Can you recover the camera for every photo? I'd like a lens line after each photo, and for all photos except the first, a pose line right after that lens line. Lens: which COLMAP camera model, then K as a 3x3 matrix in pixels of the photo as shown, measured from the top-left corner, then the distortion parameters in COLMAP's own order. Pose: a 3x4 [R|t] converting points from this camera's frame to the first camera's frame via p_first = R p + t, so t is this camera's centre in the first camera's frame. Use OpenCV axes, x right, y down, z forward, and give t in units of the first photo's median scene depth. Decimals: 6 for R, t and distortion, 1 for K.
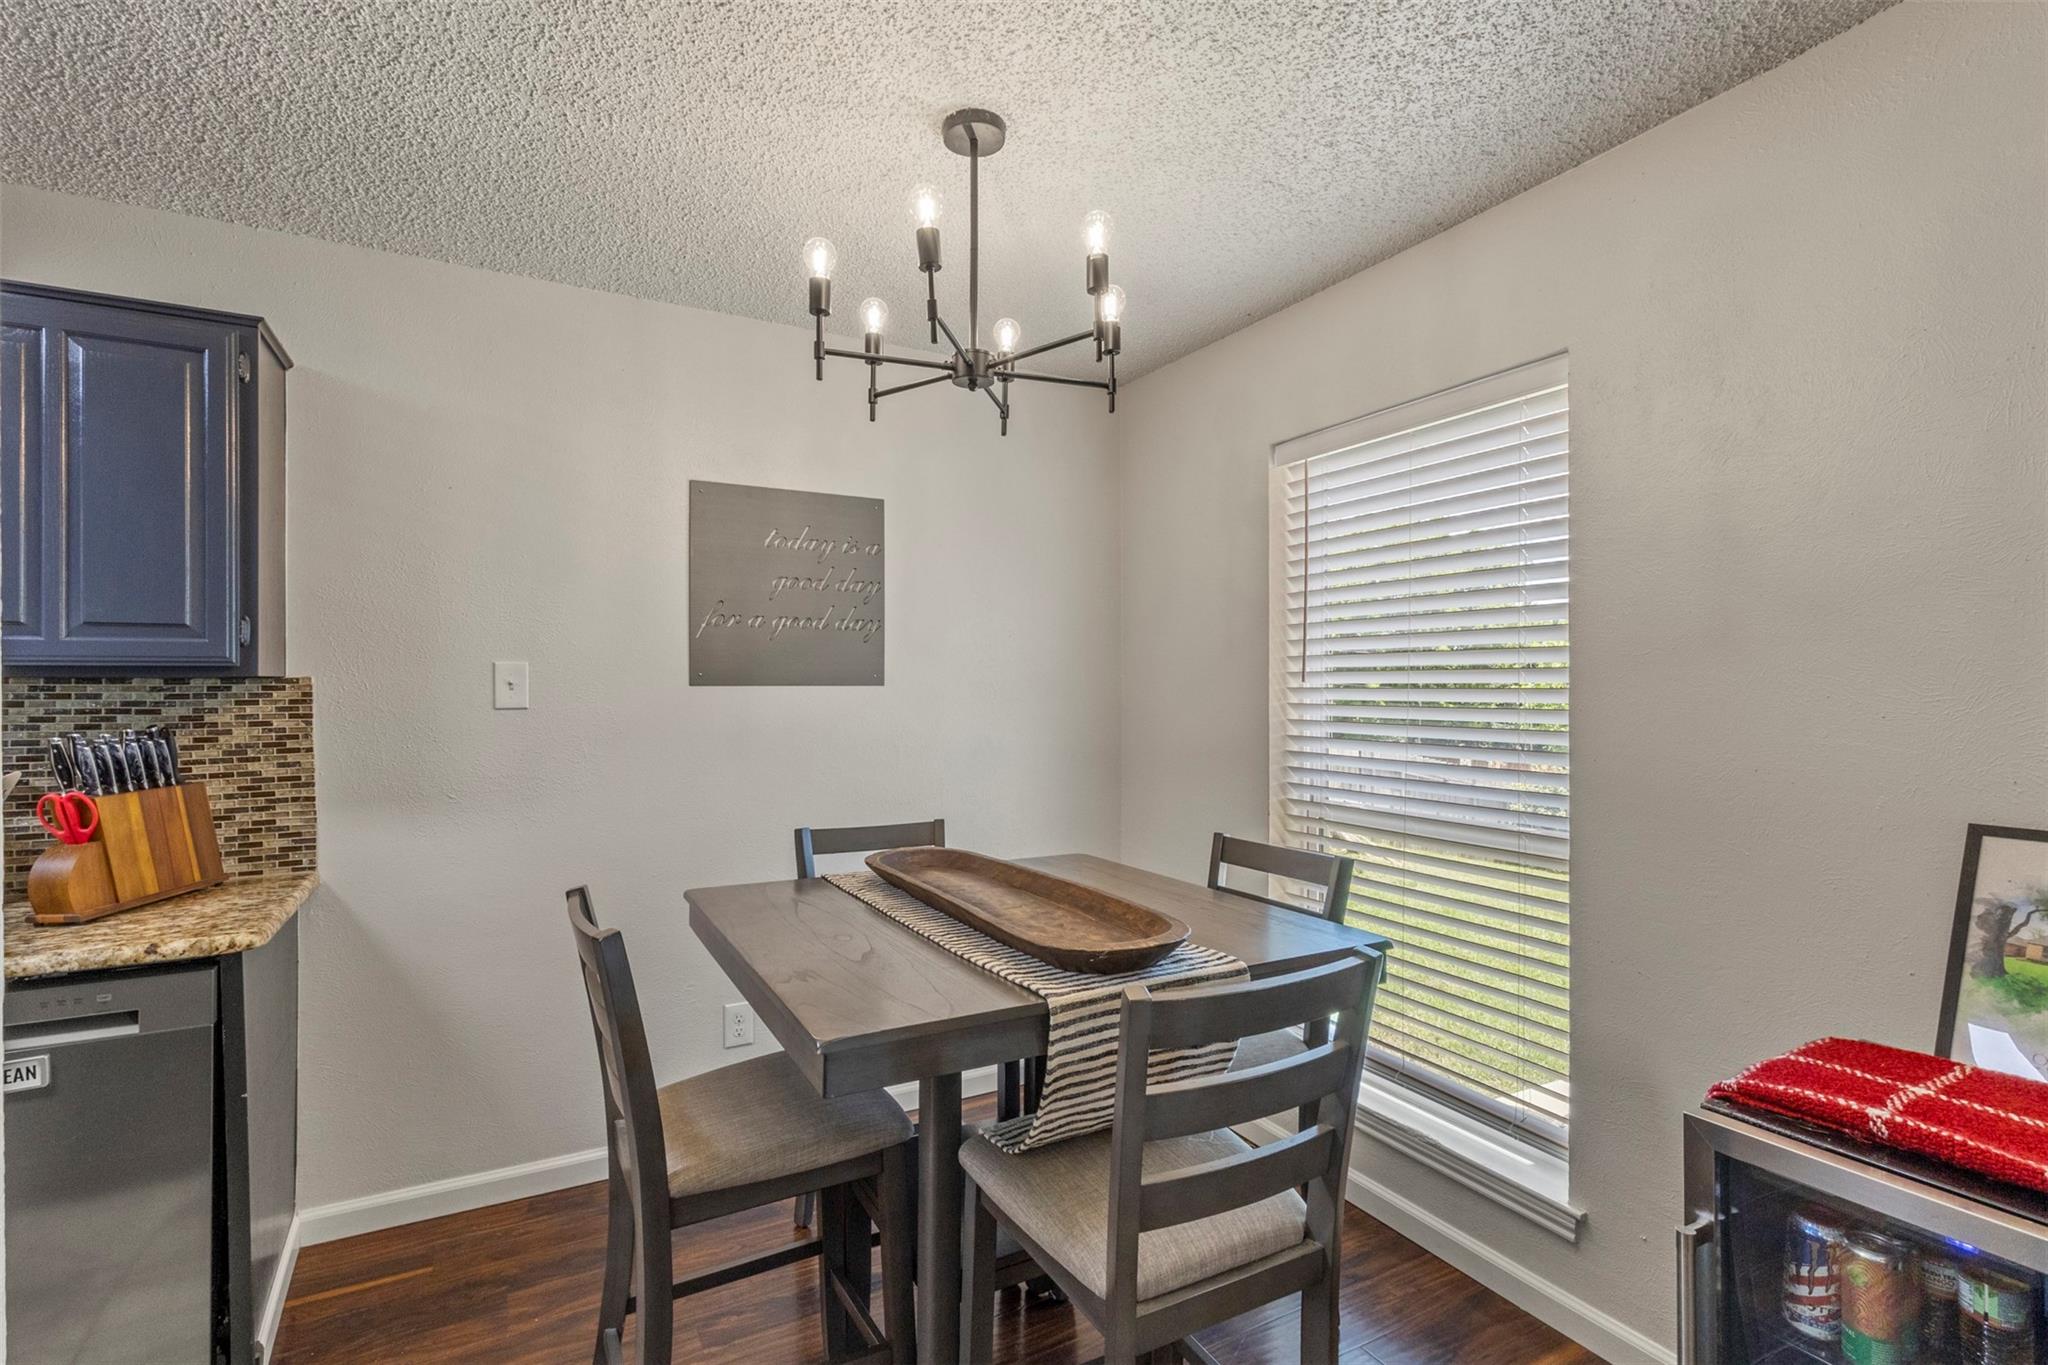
lens RADIAL K [[951.0, 0, 1025.1], [0, 951.0, 684.1], [0, 0, 1]] dist [0.003457, 0.000287]
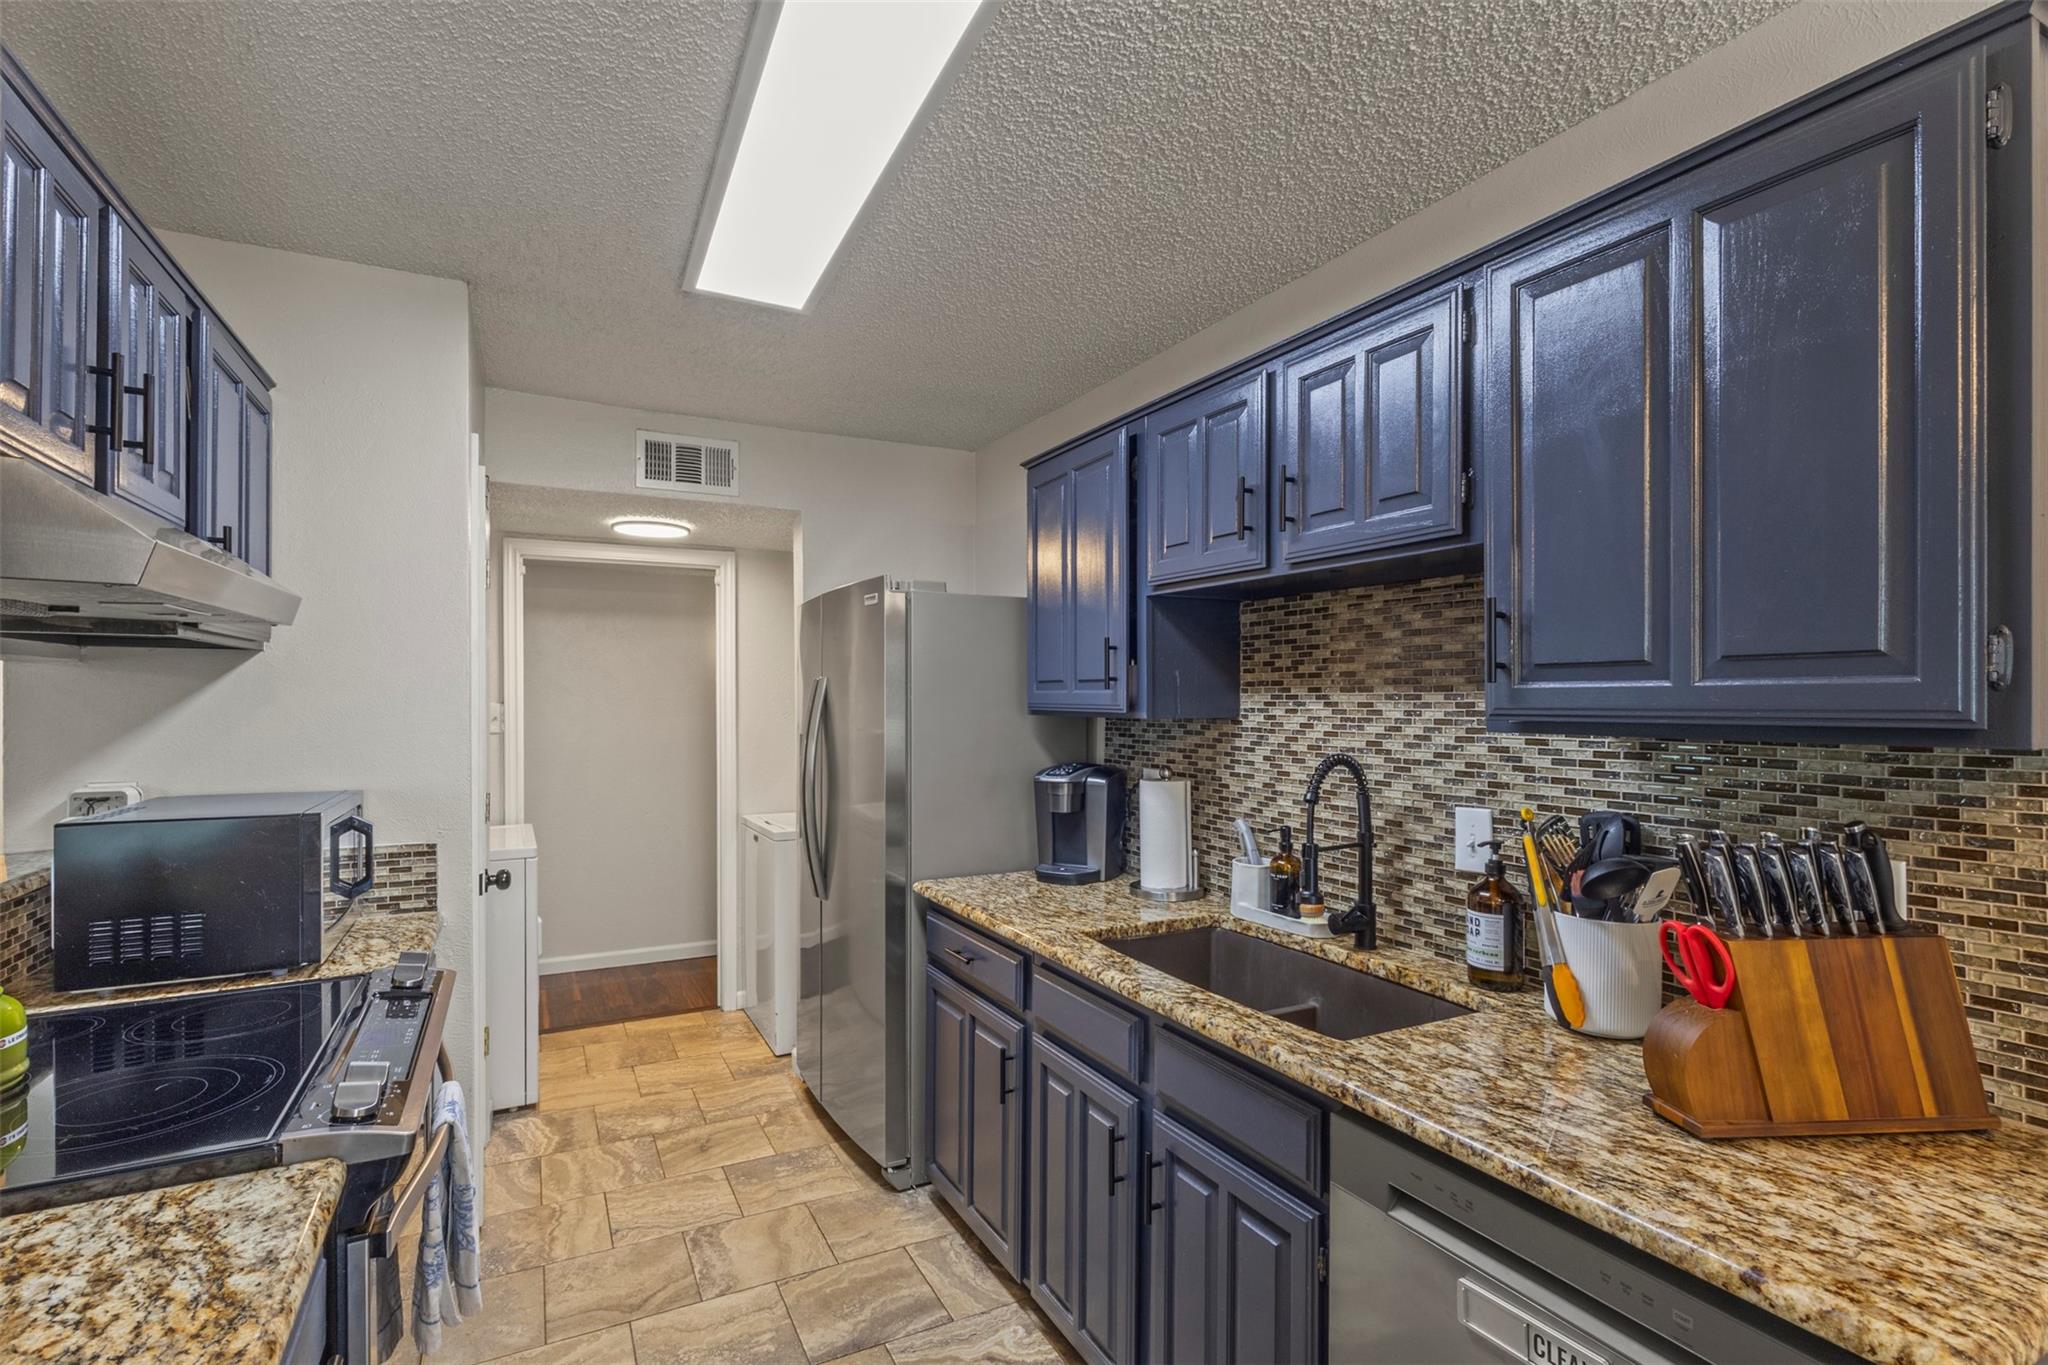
lens RADIAL K [[951.0, 0, 1024.0], [0, 951.0, 694.6], [0, 0, 1]] dist [0.003457, 0.000287]
pose [[-0.022470, -0.005153, -0.999734, -0.315200], [-0.005163, 0.999974, -0.005038, -0.030829], [0.999734, 0.005048, -0.022496, 0.504698]]
